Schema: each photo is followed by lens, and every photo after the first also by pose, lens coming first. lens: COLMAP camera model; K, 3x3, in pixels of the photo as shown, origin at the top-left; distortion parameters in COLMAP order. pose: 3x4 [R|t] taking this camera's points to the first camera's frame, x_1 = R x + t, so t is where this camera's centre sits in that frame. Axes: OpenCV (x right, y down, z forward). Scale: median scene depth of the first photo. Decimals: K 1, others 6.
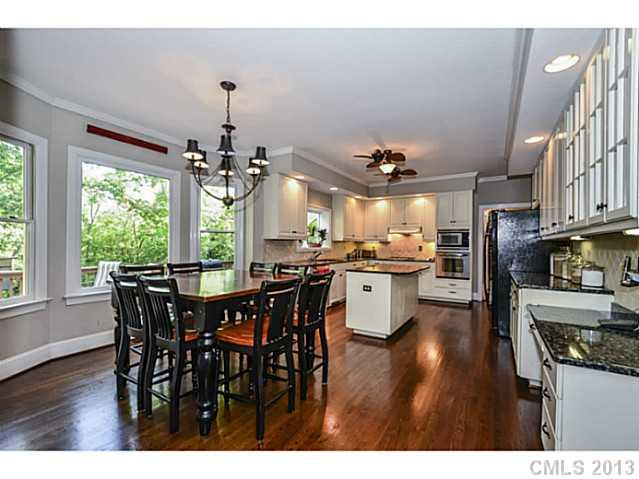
lens RADIAL K [[284.8, 0, 319.3], [0, 284.8, 244.0], [0, 0, 1]] dist [-0.005033, -0.000592]
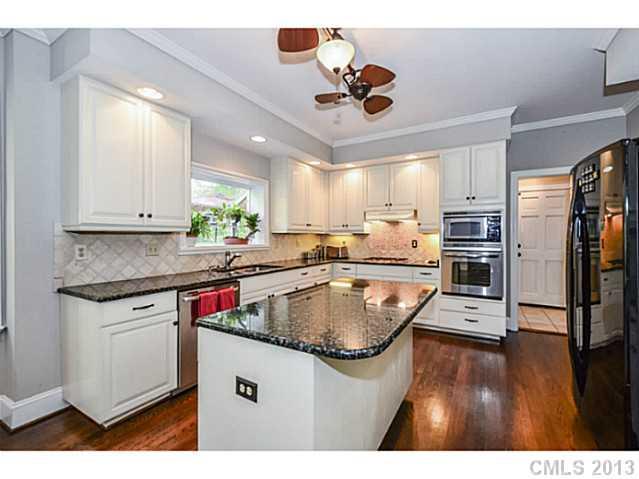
lens RADIAL K [[284.8, 0, 319.9], [0, 284.8, 236.6], [0, 0, 1]] dist [-0.005033, -0.000592]
pose [[0.999618, -0.009481, 0.025949, 0.136862], [0.009480, 0.999955, 0.000158, -0.002960], [-0.025949, 0.000088, 0.999663, 0.397171]]
